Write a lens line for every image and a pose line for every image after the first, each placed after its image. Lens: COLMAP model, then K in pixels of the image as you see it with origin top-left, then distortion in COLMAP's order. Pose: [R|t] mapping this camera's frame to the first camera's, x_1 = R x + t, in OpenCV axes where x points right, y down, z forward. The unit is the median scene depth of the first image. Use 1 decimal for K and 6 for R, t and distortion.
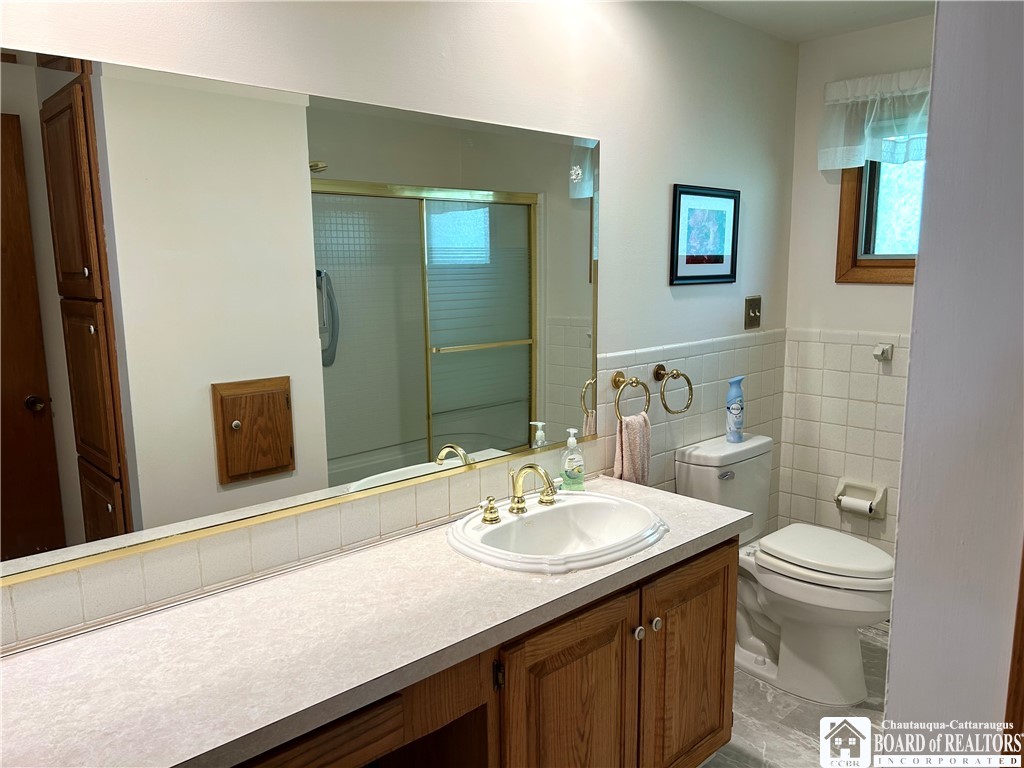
lens RADIAL K [[762.2, 0, 511.3], [0, 762.2, 390.4], [0, 0, 1]] dist [0.062818, -0.088281]
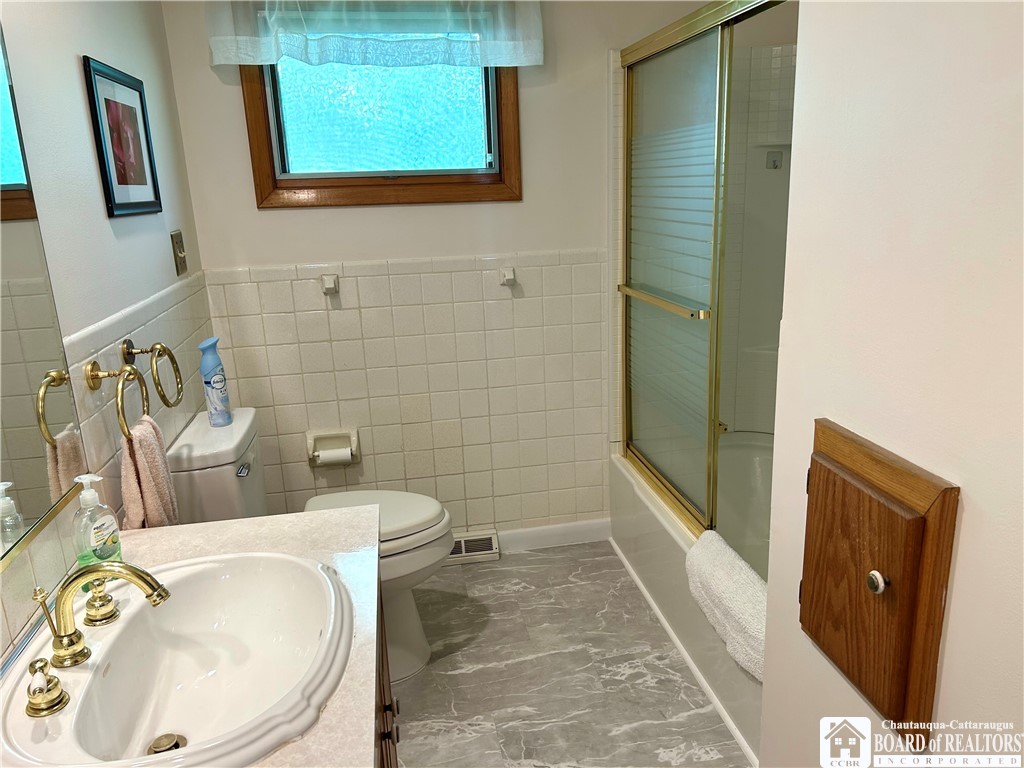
lens RADIAL K [[762.2, 0, 511.3], [0, 762.2, 390.4], [0, 0, 1]] dist [0.062818, -0.088281]
pose [[0.546945, -0.230598, 0.804783, -0.156338], [0.169420, 0.971913, 0.163345, -0.041378], [-0.819846, 0.047005, 0.570651, 0.334662]]
